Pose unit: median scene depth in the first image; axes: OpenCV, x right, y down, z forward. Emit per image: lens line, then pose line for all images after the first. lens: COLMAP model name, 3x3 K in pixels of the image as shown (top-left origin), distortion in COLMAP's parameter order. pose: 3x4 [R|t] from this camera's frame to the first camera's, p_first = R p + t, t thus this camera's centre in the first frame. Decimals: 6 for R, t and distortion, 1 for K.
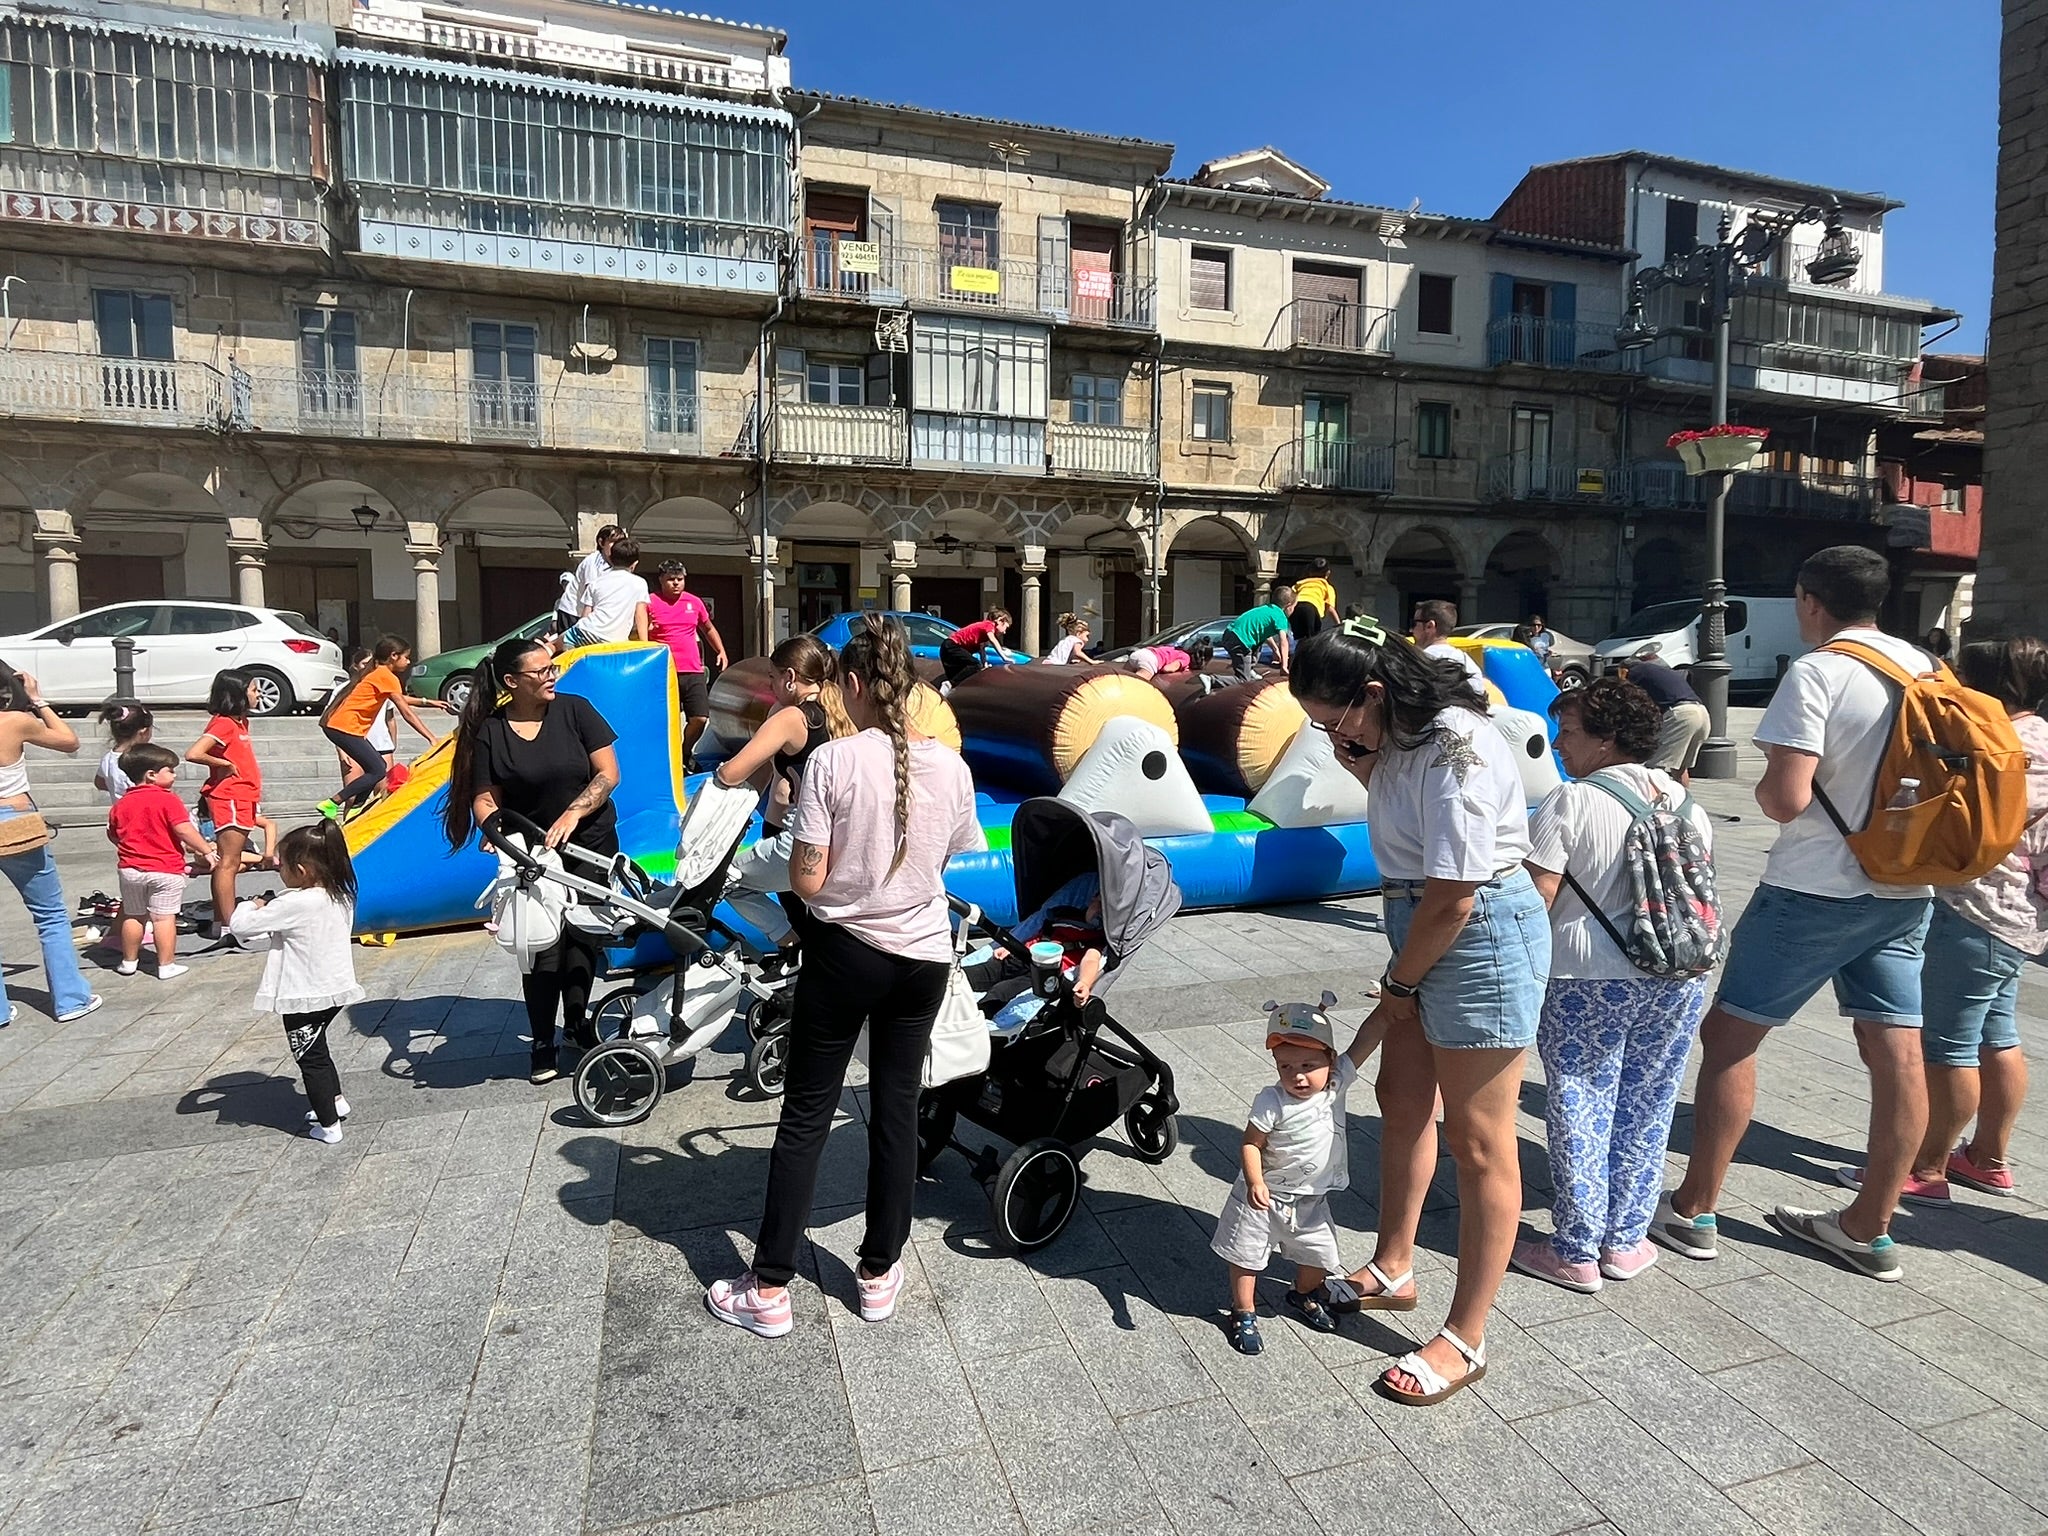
lens RADIAL K [[1107.2, 0, 1007.1], [0, 1107.2, 764.4], [0, 0, 1]] dist [-0.006113, 0.001799]
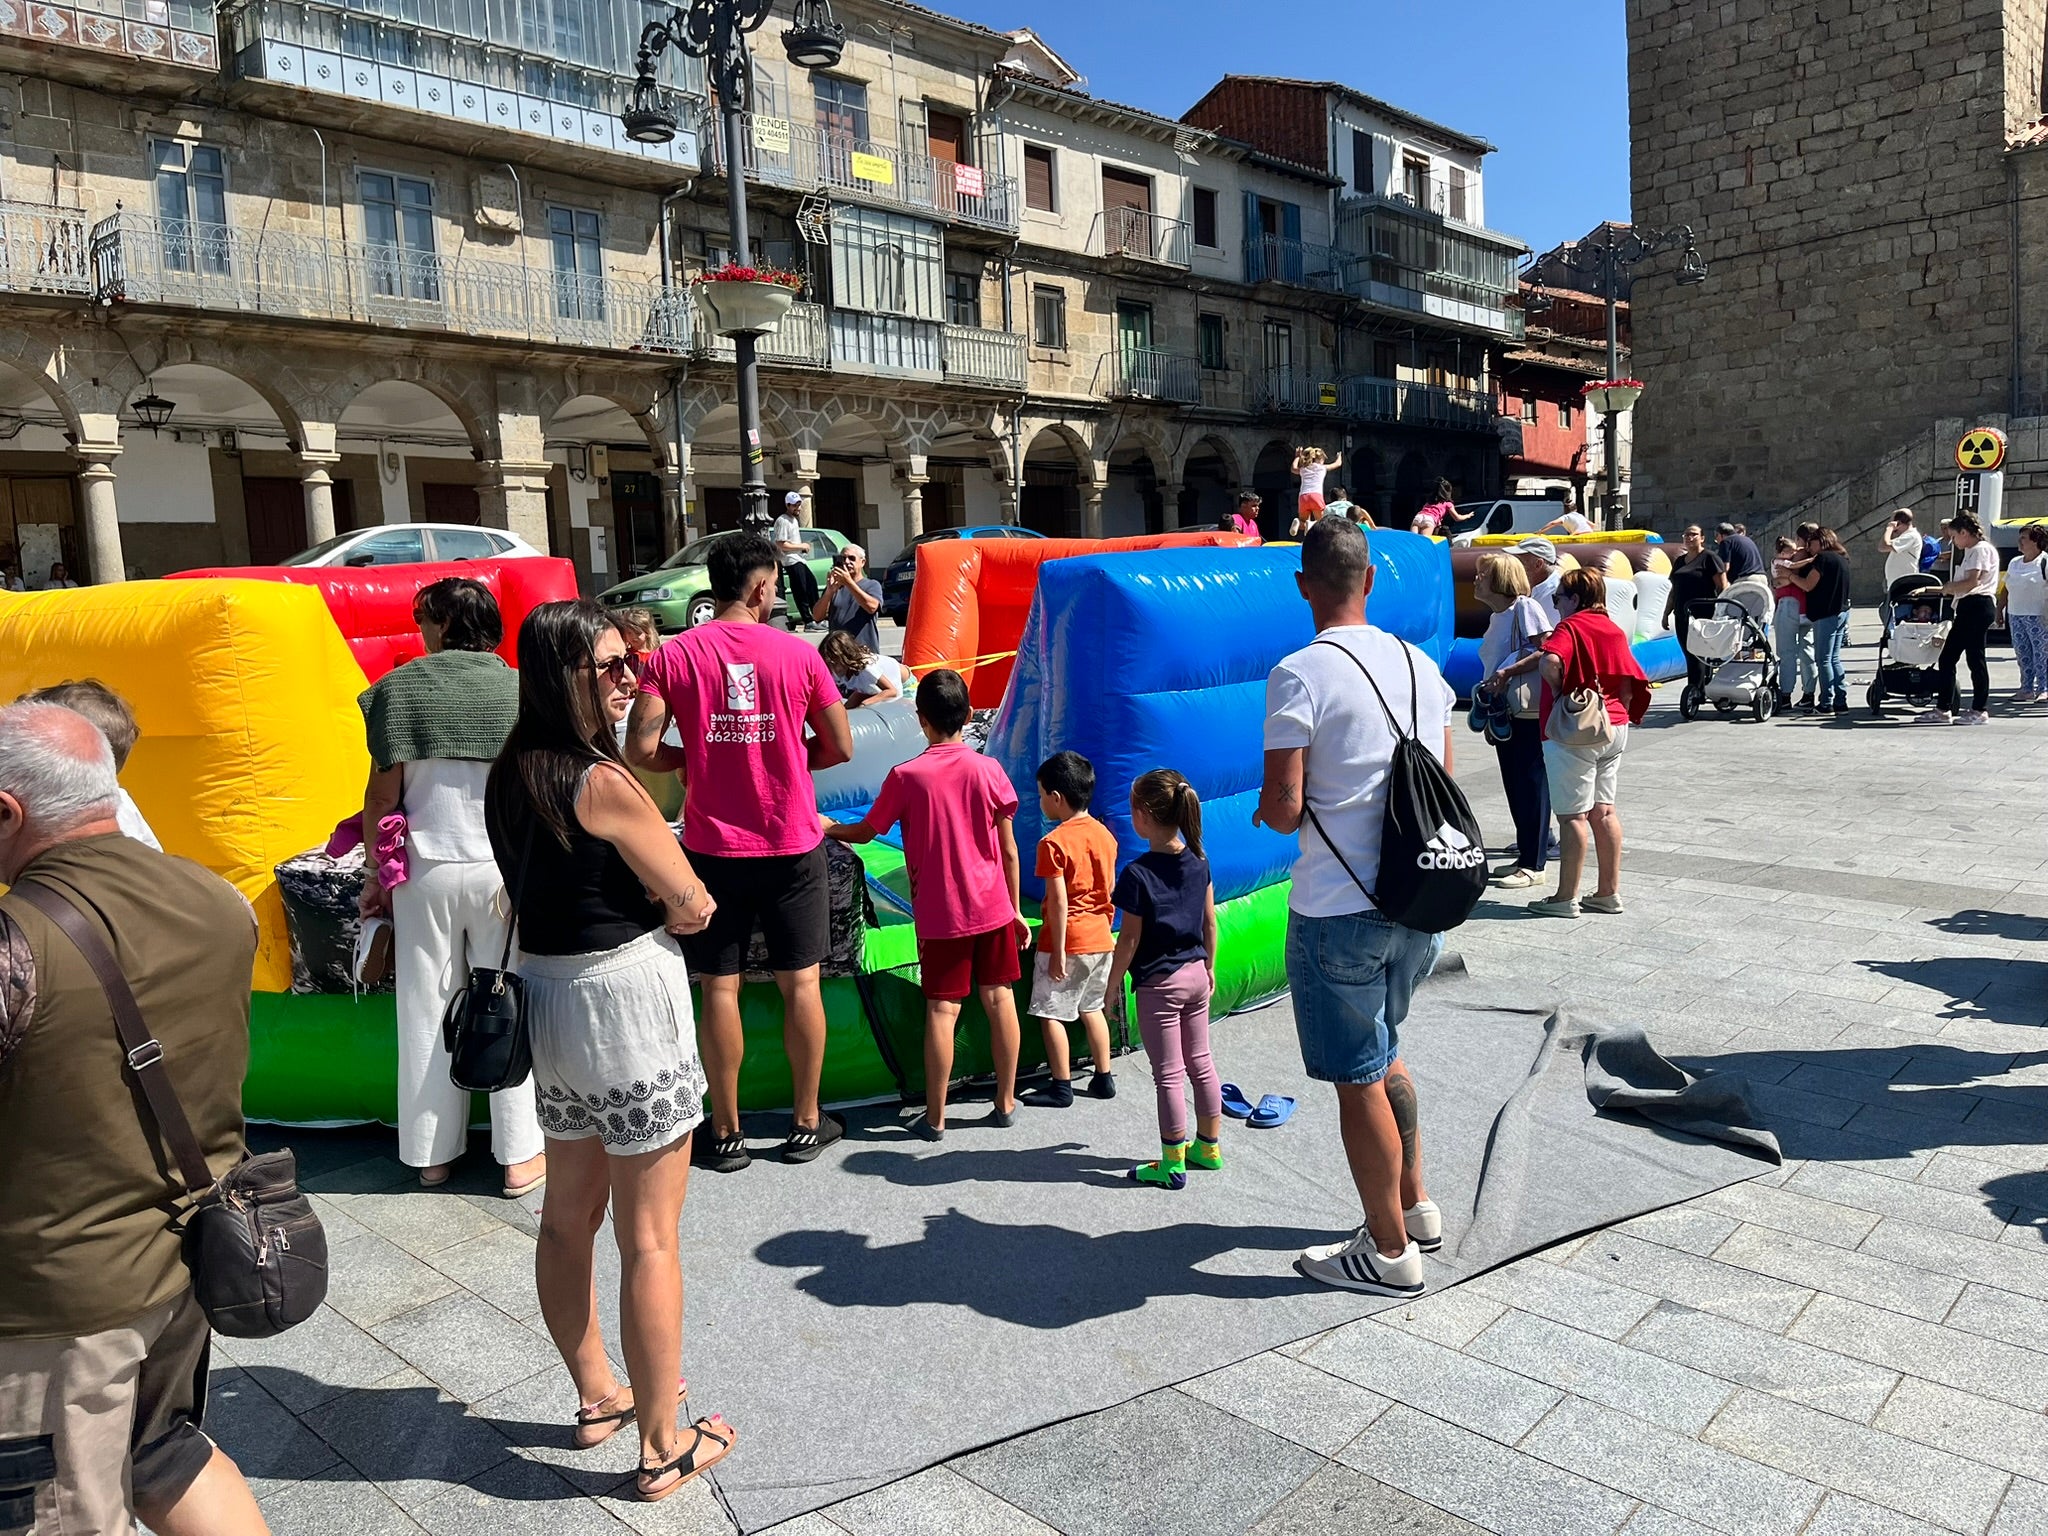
lens RADIAL K [[1545.9, 0, 1034.6], [0, 1545.9, 789.8], [0, 0, 1]] dist [0.061575, -0.083040]
pose [[0.863411, -0.101928, 0.494098, -0.582194], [0.087084, 0.994788, 0.053041, 0.025351], [-0.496929, -0.002768, 0.867787, -0.201203]]
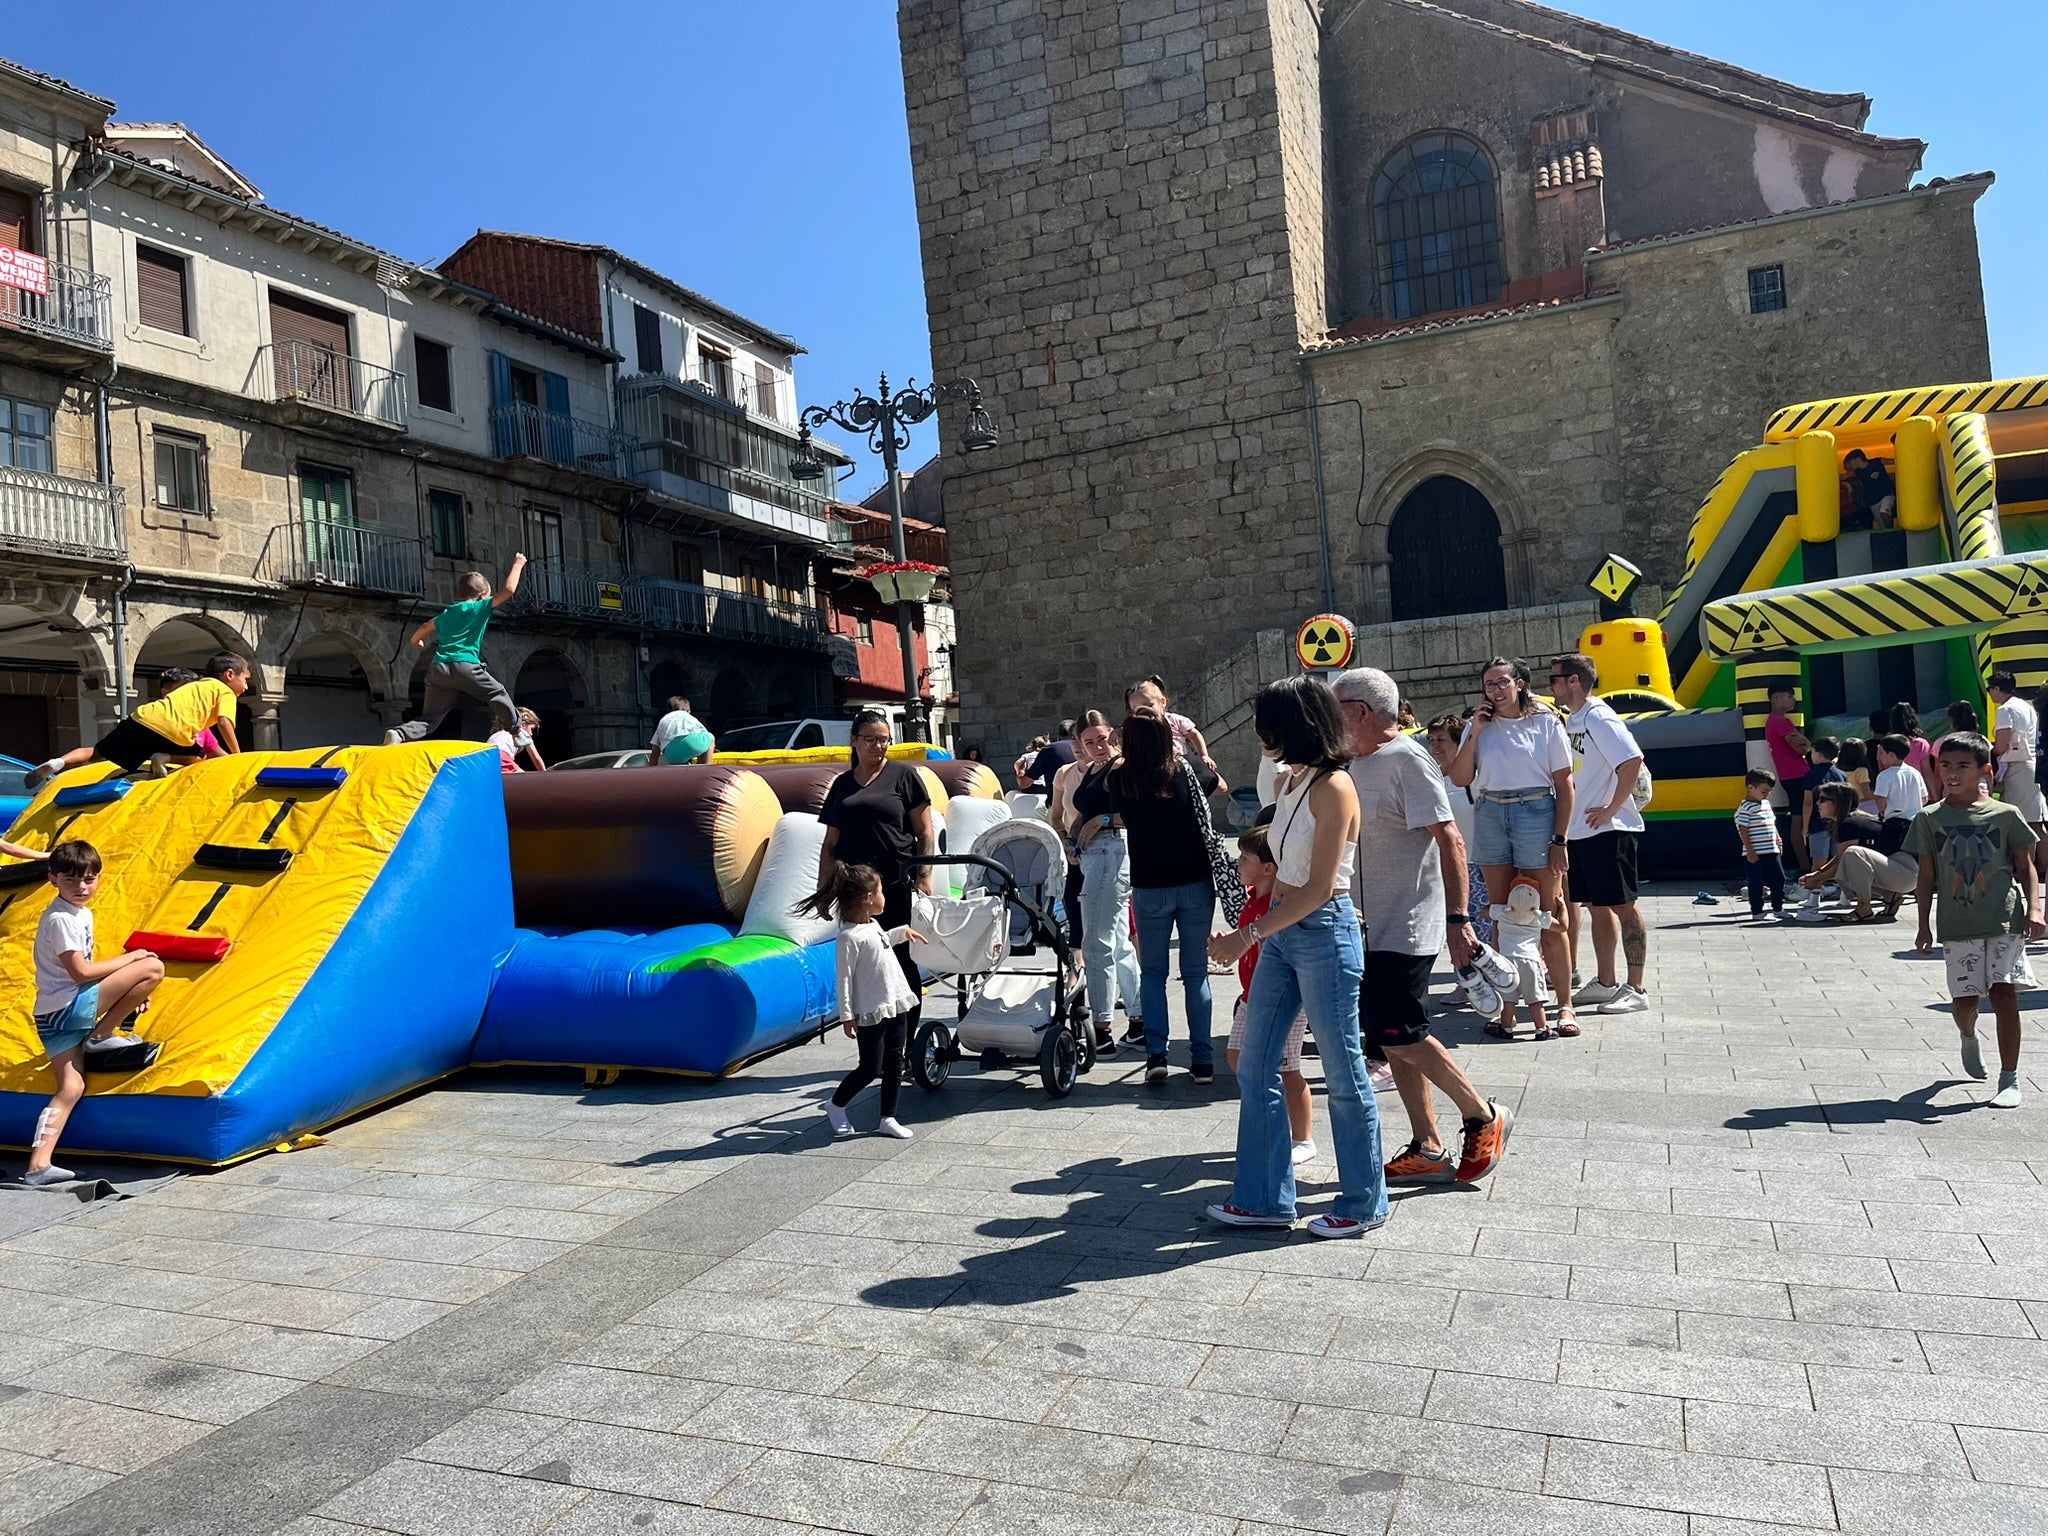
lens RADIAL K [[1550.1, 0, 1013.1], [0, 1550.1, 772.5], [0, 0, 1]] dist [0.065179, -0.088362]
pose [[0.626438, -0.032016, 0.778813, -0.289407], [0.133304, 0.988837, -0.066573, 0.012956], [-0.767988, 0.145522, 0.623713, -0.015575]]
